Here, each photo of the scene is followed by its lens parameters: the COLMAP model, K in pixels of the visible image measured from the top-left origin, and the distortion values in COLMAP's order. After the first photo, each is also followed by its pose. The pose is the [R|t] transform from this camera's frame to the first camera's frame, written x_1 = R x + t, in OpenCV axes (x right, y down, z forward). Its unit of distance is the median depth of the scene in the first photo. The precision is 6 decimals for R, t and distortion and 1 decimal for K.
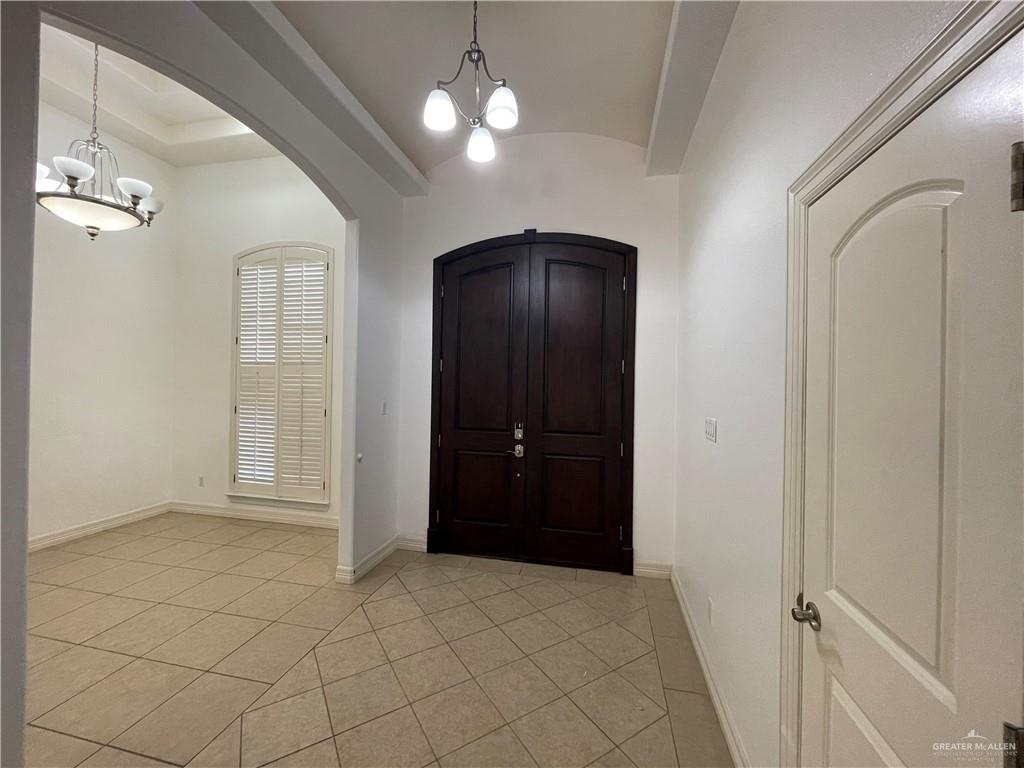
lens RADIAL K [[410.7, 0, 510.8], [0, 410.7, 379.5], [0, 0, 1]] dist [-0.006191, 0.001155]
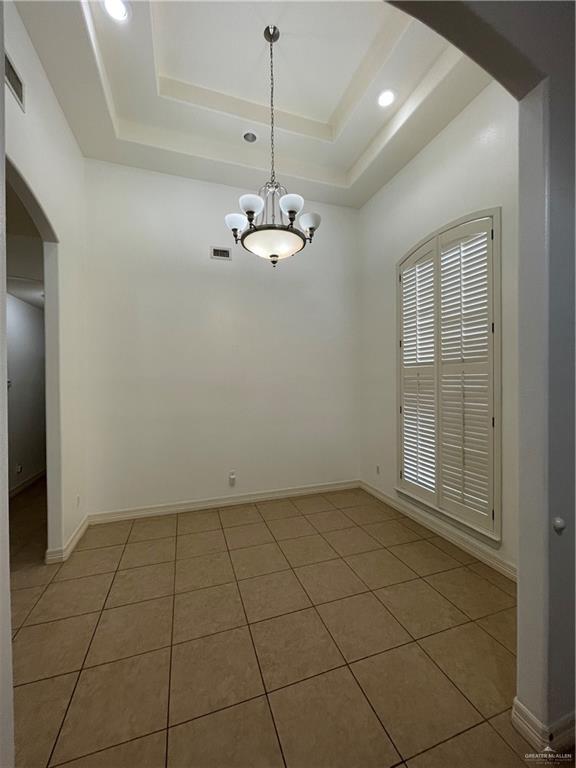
lens RADIAL K [[308.1, 0, 290.7], [0, 308.1, 382.0], [0, 0, 1]] dist [-0.006191, 0.001155]
pose [[0.522195, -0.012040, -0.852741, -0.152160], [0.020532, 0.999788, -0.001543, -0.001737], [0.852579, -0.016702, 0.522332, 0.363019]]
